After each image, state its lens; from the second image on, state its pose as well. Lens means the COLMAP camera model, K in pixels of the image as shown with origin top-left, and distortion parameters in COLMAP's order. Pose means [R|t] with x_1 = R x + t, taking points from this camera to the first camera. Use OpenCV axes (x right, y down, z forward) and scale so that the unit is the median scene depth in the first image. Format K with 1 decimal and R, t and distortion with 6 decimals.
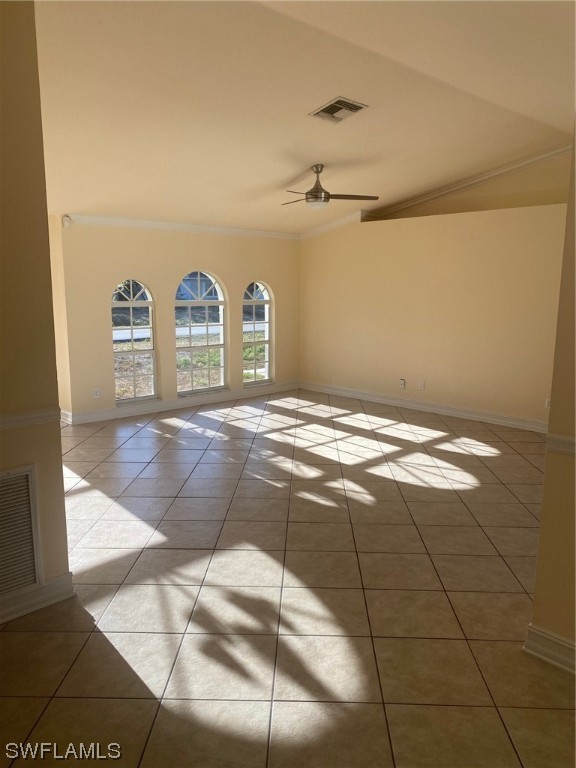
lens RADIAL K [[588.3, 0, 288.0], [0, 588.3, 384.0], [0, 0, 1]] dist [0.043509, -0.060332]
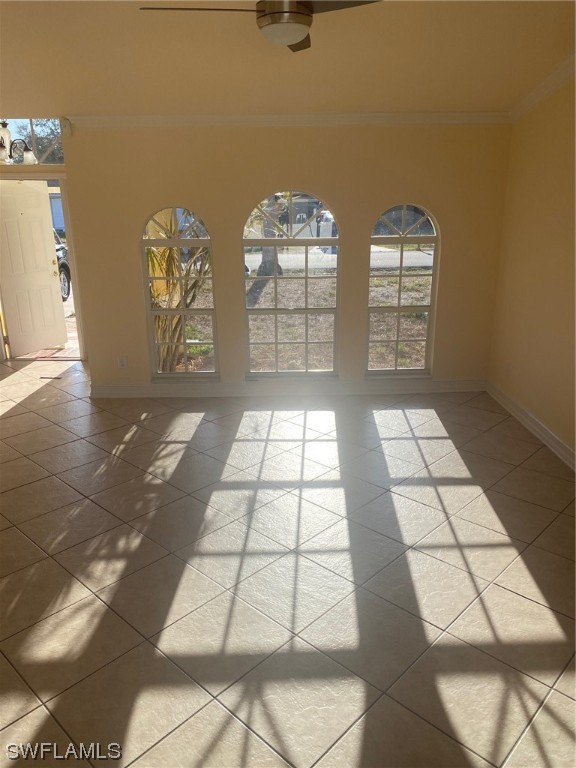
lens RADIAL K [[588.3, 0, 288.0], [0, 588.3, 384.0], [0, 0, 1]] dist [0.043509, -0.060332]
pose [[0.751947, 0.187641, -0.631955, 0.433832], [-0.097921, 0.979792, 0.174409, -0.150685], [0.651911, -0.069265, 0.755126, 0.764829]]
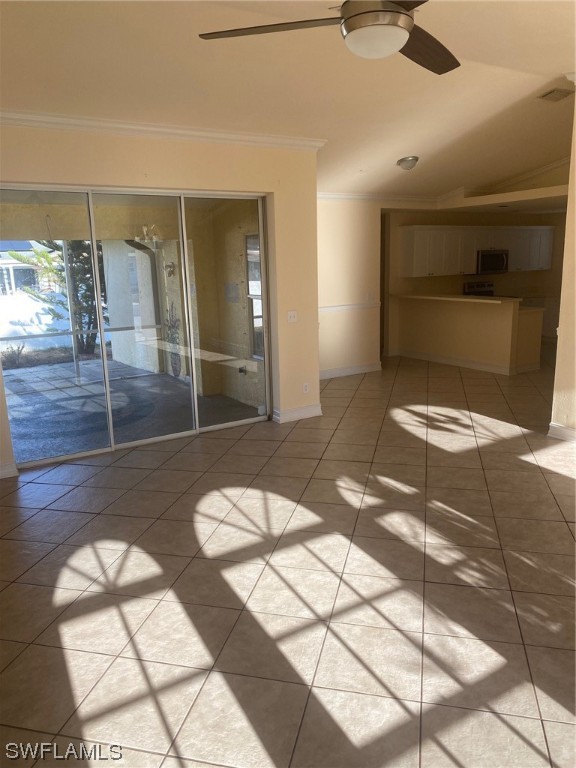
lens RADIAL K [[588.3, 0, 288.0], [0, 588.3, 384.0], [0, 0, 1]] dist [0.043509, -0.060332]
pose [[-0.980426, -0.021573, 0.195700, 0.031316], [0.055169, 0.924057, 0.378252, -0.297277], [-0.188998, 0.381645, -0.904780, 1.617070]]
